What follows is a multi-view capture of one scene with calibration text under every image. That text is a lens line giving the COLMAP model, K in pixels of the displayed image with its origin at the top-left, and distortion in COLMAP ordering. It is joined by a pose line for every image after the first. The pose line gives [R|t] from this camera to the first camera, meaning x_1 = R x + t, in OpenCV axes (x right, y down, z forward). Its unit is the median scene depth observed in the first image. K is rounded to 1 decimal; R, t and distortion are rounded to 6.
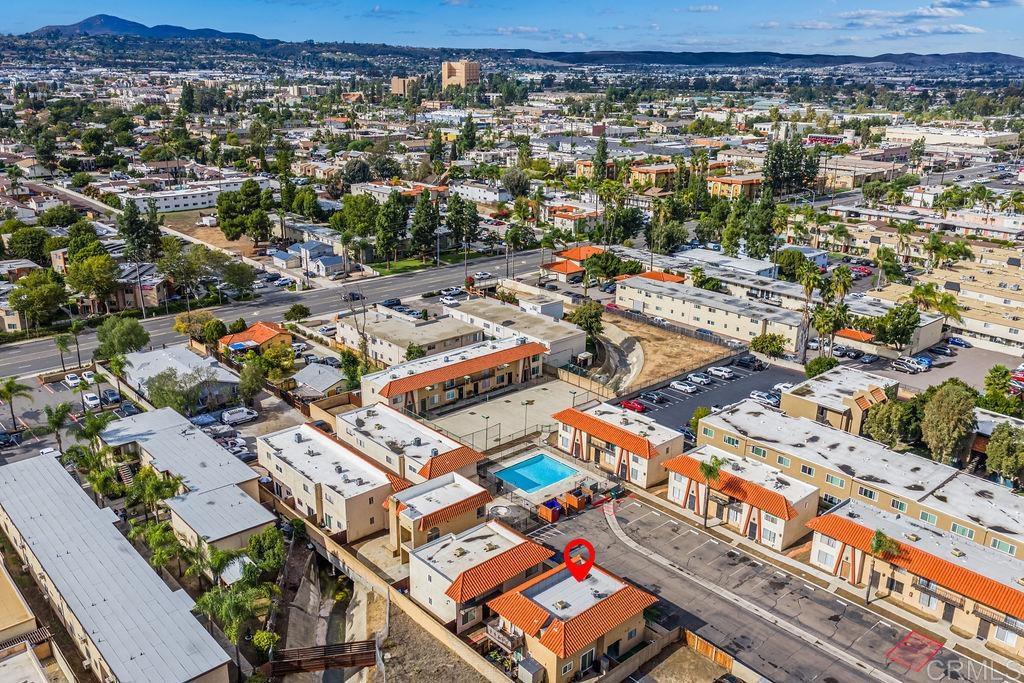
lens RADIAL K [[839.0, 0, 511.9], [0, 839.0, 343.8], [0, 0, 1]] dist [0.012063, -0.025580]
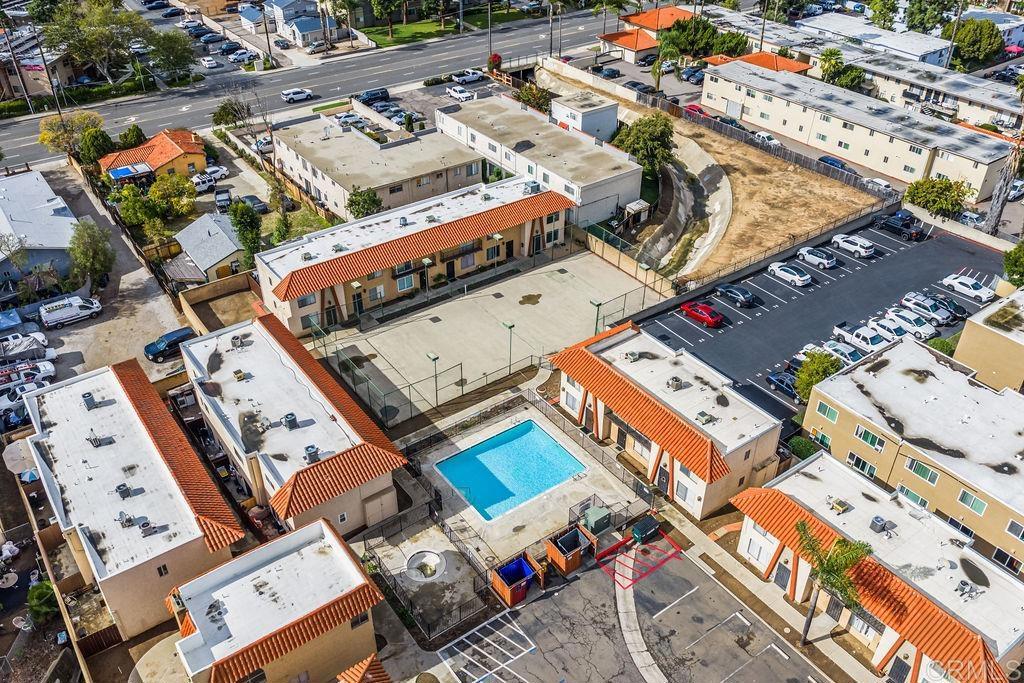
lens RADIAL K [[839.0, 0, 512.8], [0, 839.0, 338.4], [0, 0, 1]] dist [0.012063, -0.025580]
pose [[0.993923, 0.053352, -0.096284, 0.059809], [-0.023923, 0.958481, 0.284150, -0.068933], [0.107446, -0.280119, 0.953933, 0.350505]]
